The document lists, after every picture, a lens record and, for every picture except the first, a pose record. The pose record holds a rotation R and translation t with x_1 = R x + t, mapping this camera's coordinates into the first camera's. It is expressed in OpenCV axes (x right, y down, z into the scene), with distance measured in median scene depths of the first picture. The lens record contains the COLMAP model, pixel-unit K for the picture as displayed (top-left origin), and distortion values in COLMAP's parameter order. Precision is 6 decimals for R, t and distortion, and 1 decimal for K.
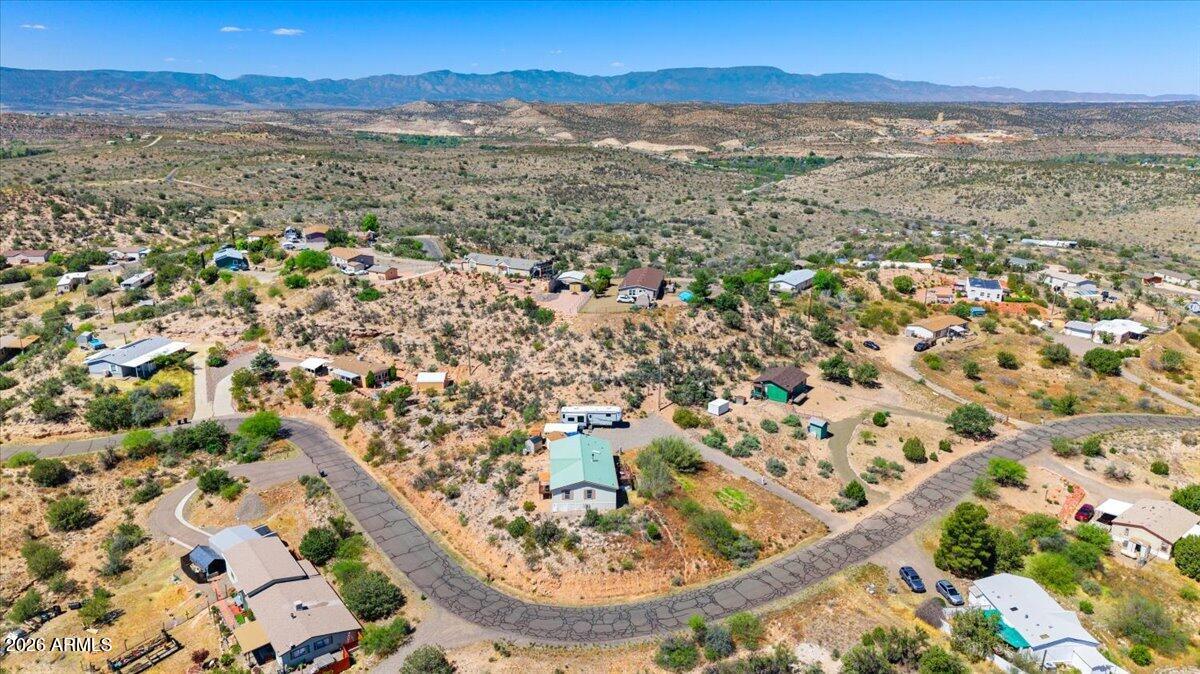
lens RADIAL K [[835.2, 0, 600.0], [0, 835.2, 337.0], [0, 0, 1]] dist [0.009442, -0.002482]
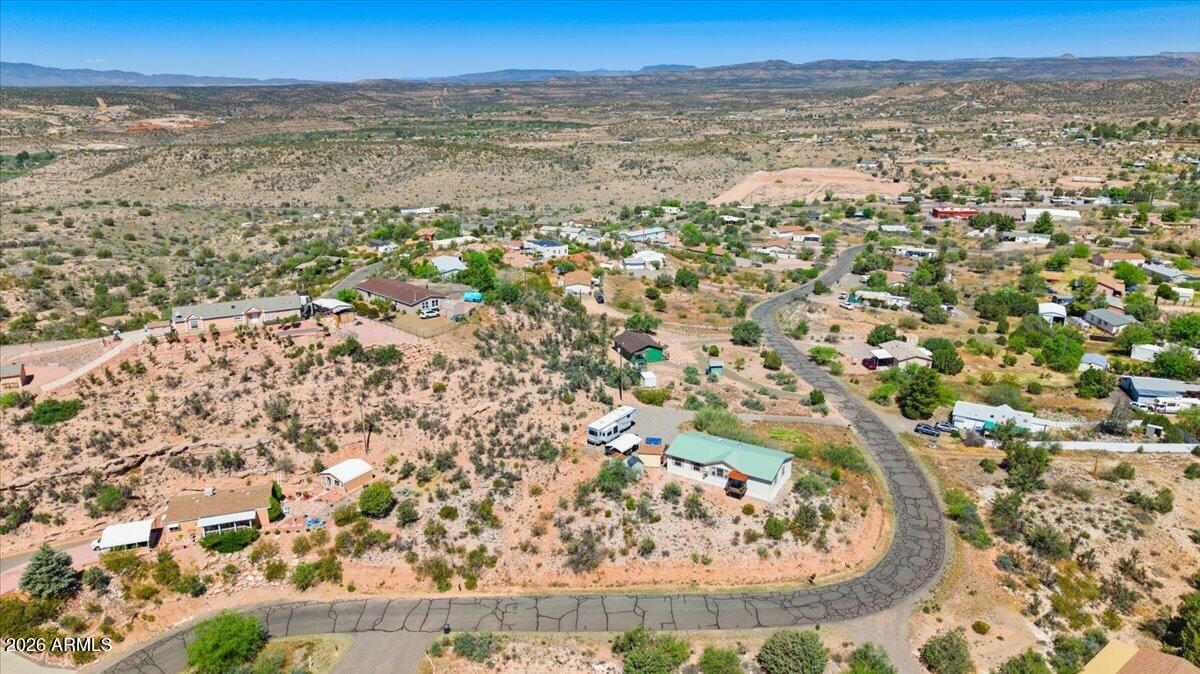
lens RADIAL K [[835.2, 0, 600.0], [0, 835.2, 337.0], [0, 0, 1]] dist [0.009442, -0.002482]
pose [[0.552603, -0.247032, 0.795993, -0.550327], [0.232822, 0.962798, 0.137167, -0.098010], [-0.800265, 0.109526, 0.589559, 0.338700]]
